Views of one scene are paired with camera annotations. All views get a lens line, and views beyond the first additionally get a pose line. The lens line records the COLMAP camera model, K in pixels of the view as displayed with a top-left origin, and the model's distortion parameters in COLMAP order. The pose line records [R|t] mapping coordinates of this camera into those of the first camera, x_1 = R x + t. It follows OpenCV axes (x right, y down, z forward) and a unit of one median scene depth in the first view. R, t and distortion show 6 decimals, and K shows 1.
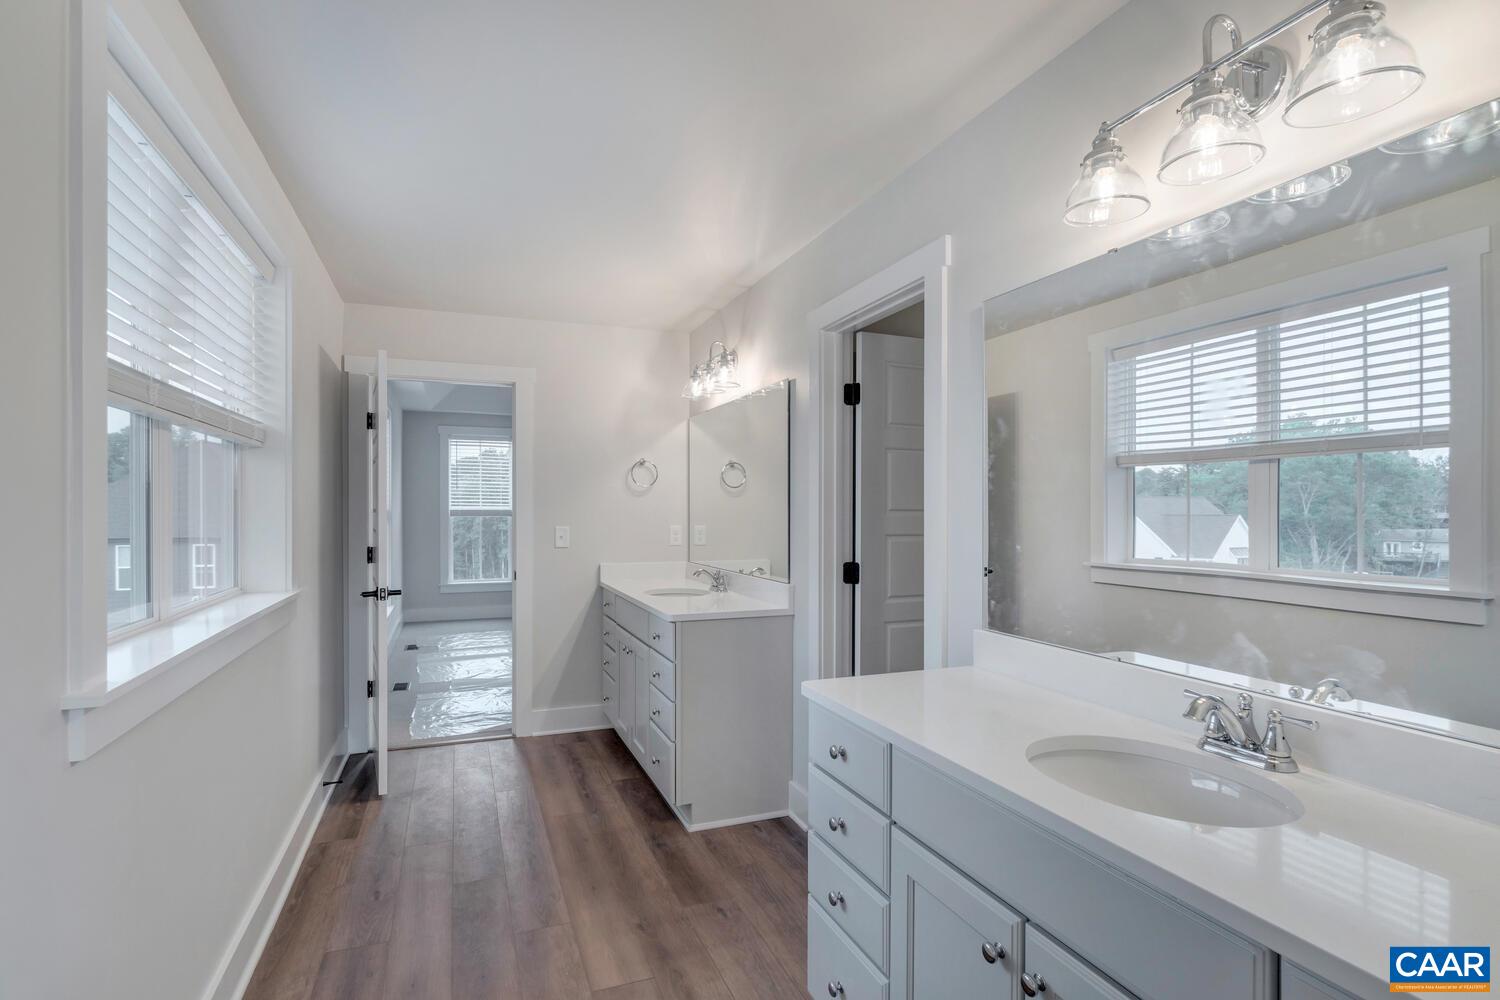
lens RADIAL K [[715.4, 0, 743.3], [0, 715.4, 504.6], [0, 0, 1]] dist [-0.003900, -0.000588]
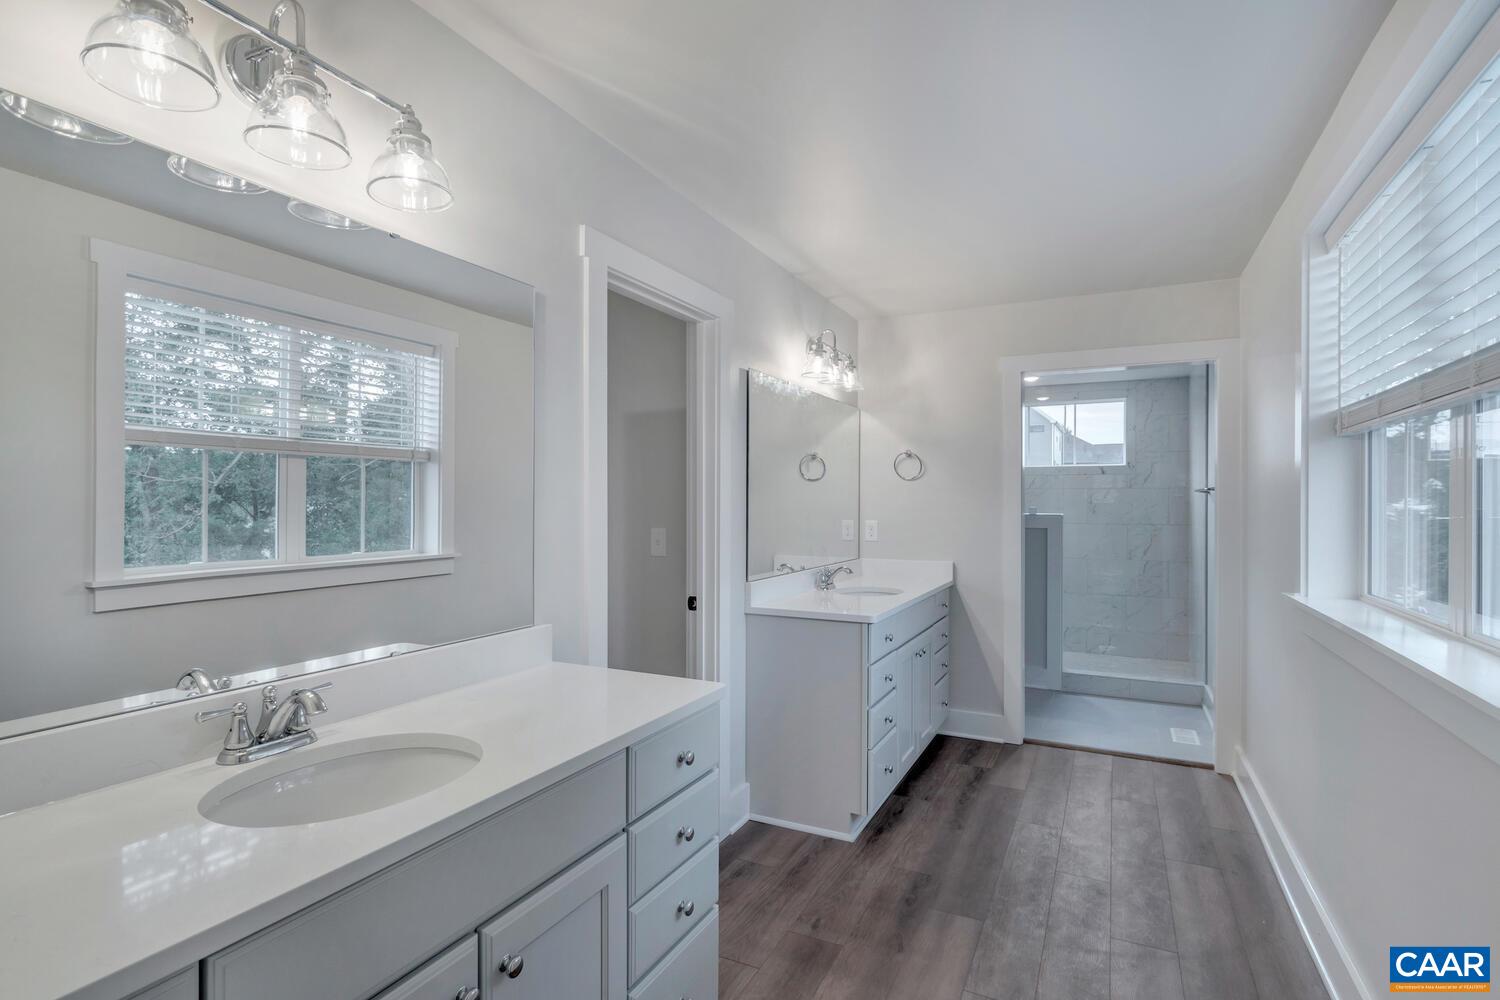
lens RADIAL K [[715.4, 0, 743.3], [0, 715.4, 504.6], [0, 0, 1]] dist [-0.003900, -0.000588]
pose [[-0.654784, -0.004524, 0.755803, -0.677242], [-0.007409, 0.999972, -0.000433, 0.005484], [-0.755780, -0.005884, -0.654799, 1.675360]]
